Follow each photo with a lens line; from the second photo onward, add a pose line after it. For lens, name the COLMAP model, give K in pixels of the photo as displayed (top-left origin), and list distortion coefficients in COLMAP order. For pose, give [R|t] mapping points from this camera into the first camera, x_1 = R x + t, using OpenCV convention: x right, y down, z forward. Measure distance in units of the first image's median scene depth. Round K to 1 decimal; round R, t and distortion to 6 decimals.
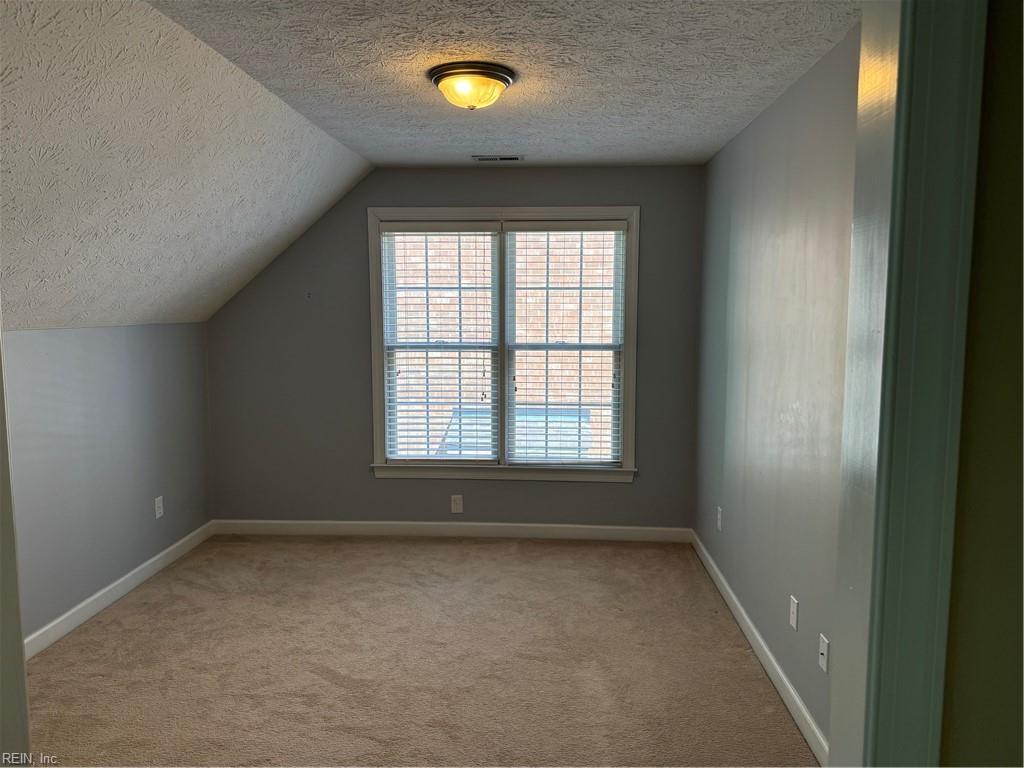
lens RADIAL K [[716.6, 0, 520.0], [0, 716.6, 379.7], [0, 0, 1]] dist [0.077073, -0.096049]
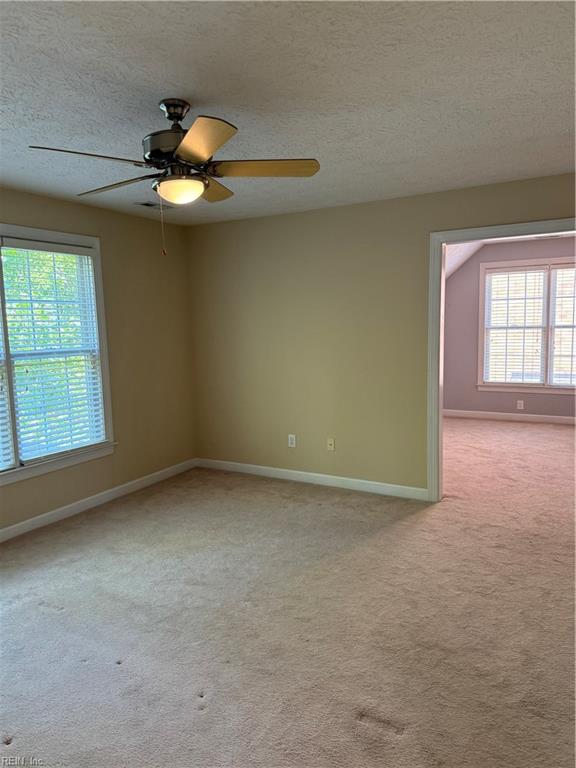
lens RADIAL K [[537.4, 0, 287.8], [0, 537.4, 377.5], [0, 0, 1]] dist [0.077073, -0.096049]
pose [[0.901302, 0.025058, -0.432466, -0.017938], [-0.021819, 0.999684, 0.012451, 0.092180], [0.432641, -0.001786, 0.901564, -0.687891]]
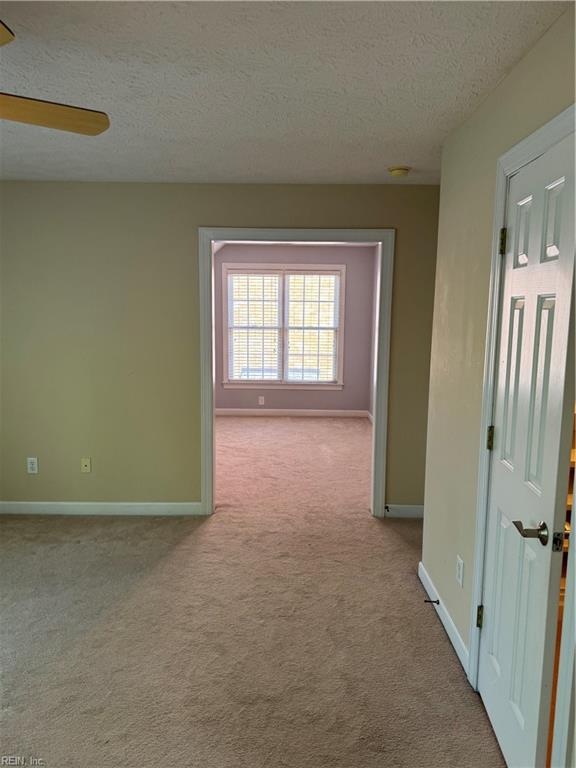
lens RADIAL K [[537.4, 0, 302.6], [0, 537.4, 385.0], [0, 0, 1]] dist [0.077073, -0.096049]
pose [[0.997495, 0.002839, 0.070673, -0.080460], [-0.004984, 0.999532, 0.030194, 0.077335], [-0.070554, -0.030470, 0.997042, -0.635907]]
